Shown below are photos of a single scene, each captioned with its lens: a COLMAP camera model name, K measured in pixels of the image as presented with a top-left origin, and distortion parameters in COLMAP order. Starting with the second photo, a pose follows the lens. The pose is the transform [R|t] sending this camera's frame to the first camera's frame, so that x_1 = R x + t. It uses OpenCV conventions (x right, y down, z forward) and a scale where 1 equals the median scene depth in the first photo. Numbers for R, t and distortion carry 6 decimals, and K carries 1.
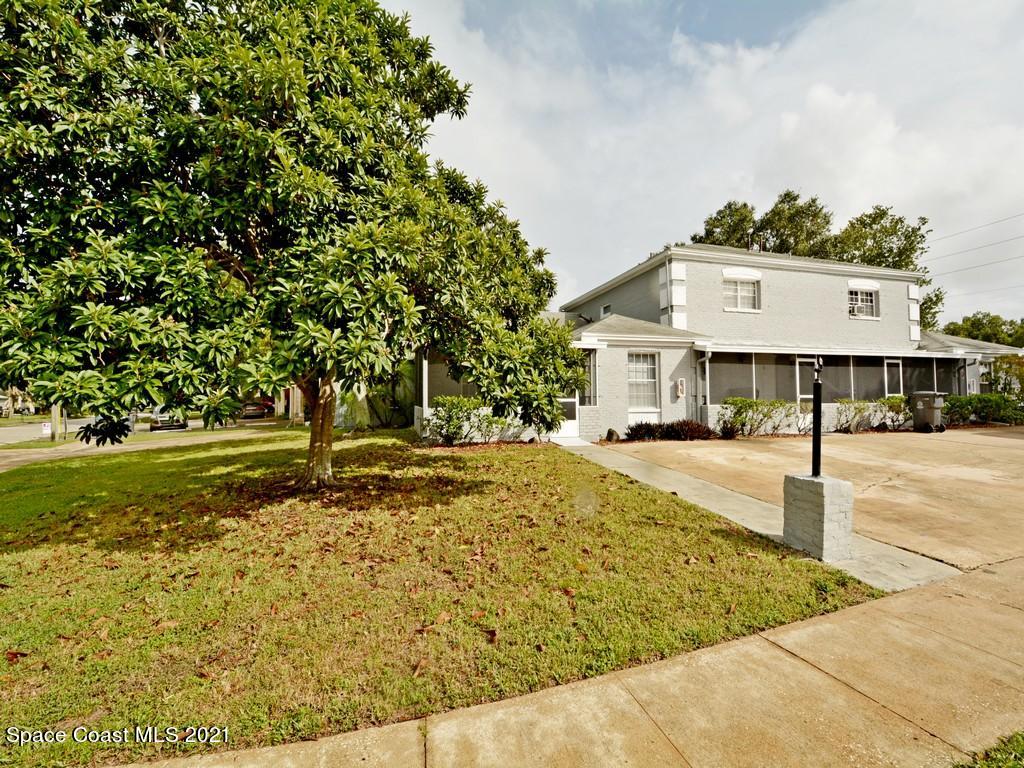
lens RADIAL K [[447.5, 0, 516.7], [0, 447.5, 386.6], [0, 0, 1]] dist [0.005243, -0.003710]
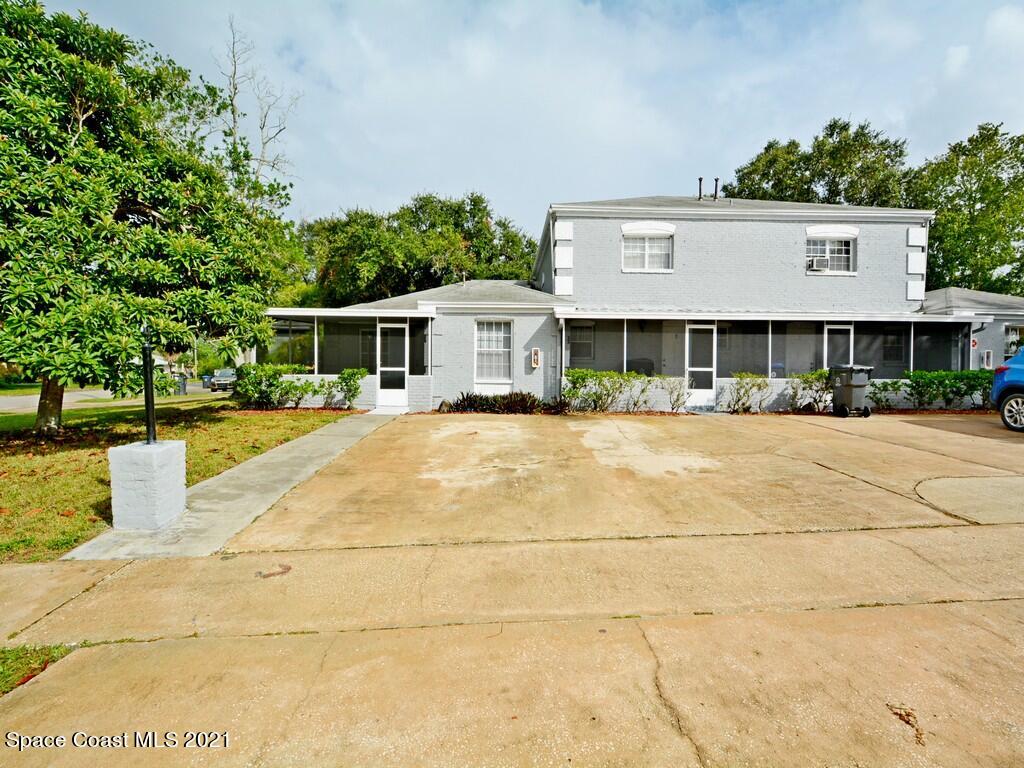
lens RADIAL K [[447.5, 0, 513.9], [0, 447.5, 378.6], [0, 0, 1]] dist [0.005243, -0.003710]
pose [[0.966257, 0.018864, -0.256888, 0.506035], [-0.007262, 0.998913, 0.046038, 0.002705], [0.257478, -0.042619, 0.965344, 0.081498]]
